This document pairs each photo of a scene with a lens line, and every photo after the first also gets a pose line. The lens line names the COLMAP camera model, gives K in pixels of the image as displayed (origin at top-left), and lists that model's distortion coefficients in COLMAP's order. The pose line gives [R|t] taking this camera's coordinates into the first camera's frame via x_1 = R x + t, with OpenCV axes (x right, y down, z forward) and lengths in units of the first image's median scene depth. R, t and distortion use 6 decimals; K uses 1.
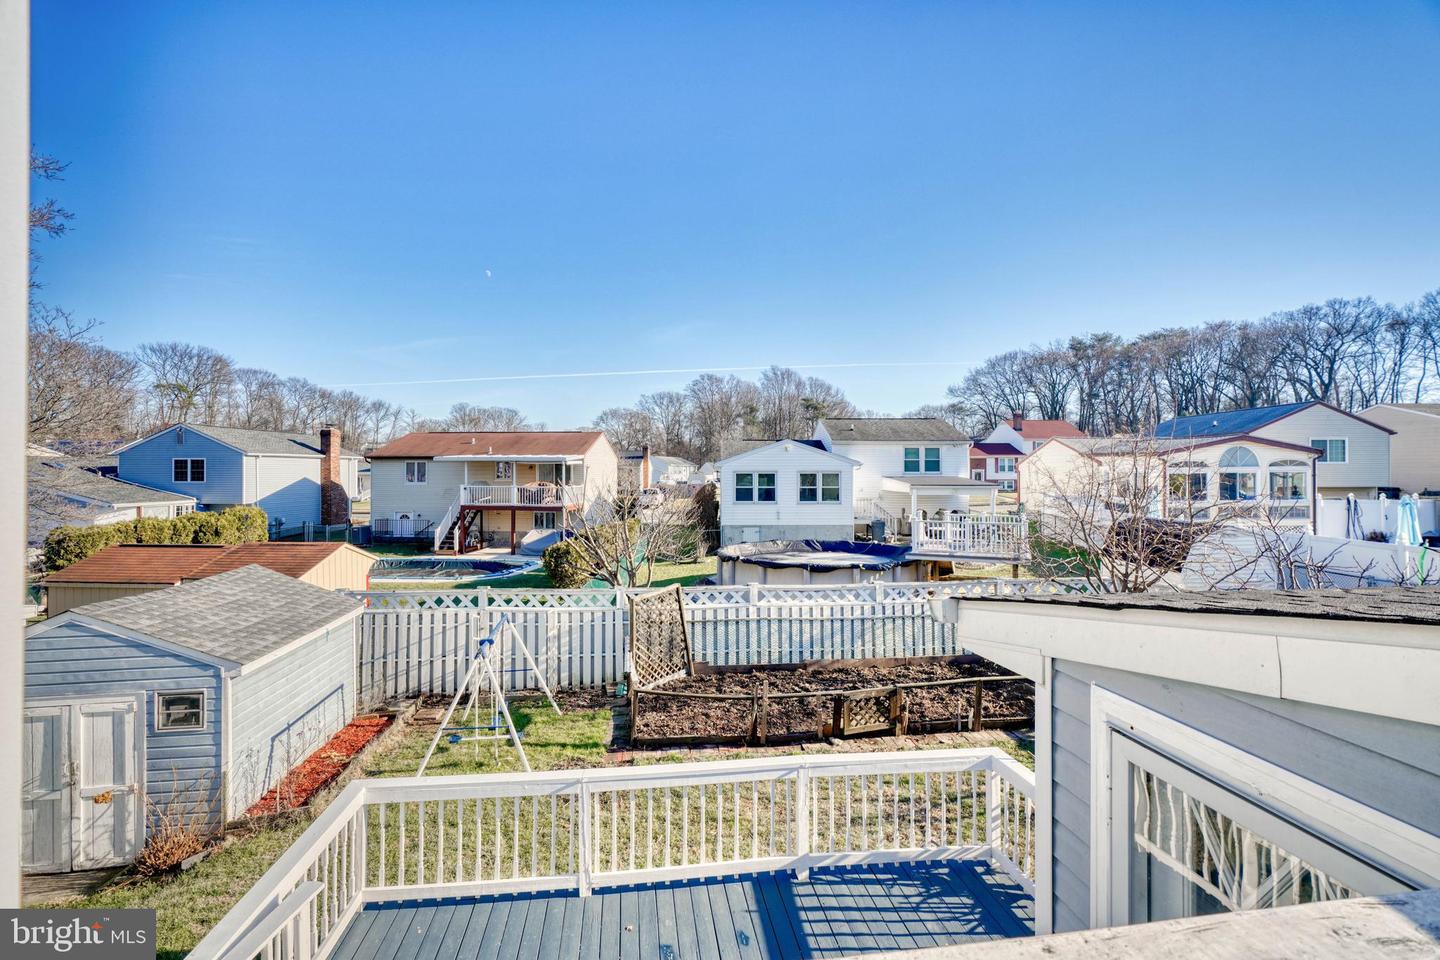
lens RADIAL K [[644.2, 0, 731.6], [0, 644.2, 469.8], [0, 0, 1]] dist [-0.011296, 0.004345]
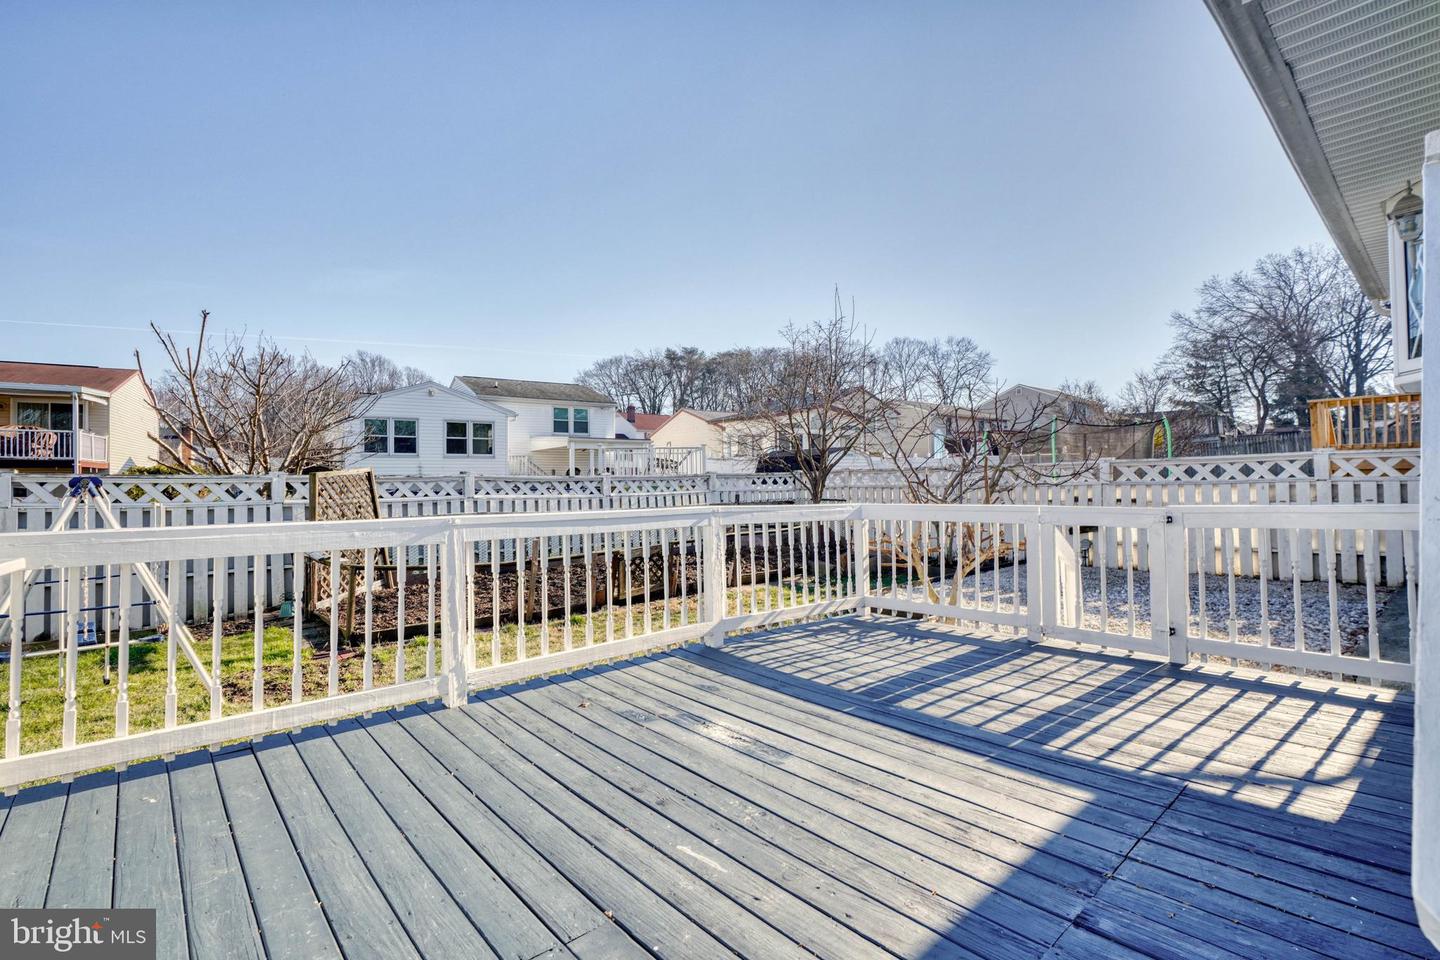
lens RADIAL K [[644.2, 0, 716.3], [0, 644.2, 472.7], [0, 0, 1]] dist [-0.011296, 0.004345]
pose [[0.832412, -0.002193, 0.554153, -0.065563], [0.011220, 0.999854, -0.012897, 0.079365], [-0.554043, 0.016953, 0.832315, 0.057443]]
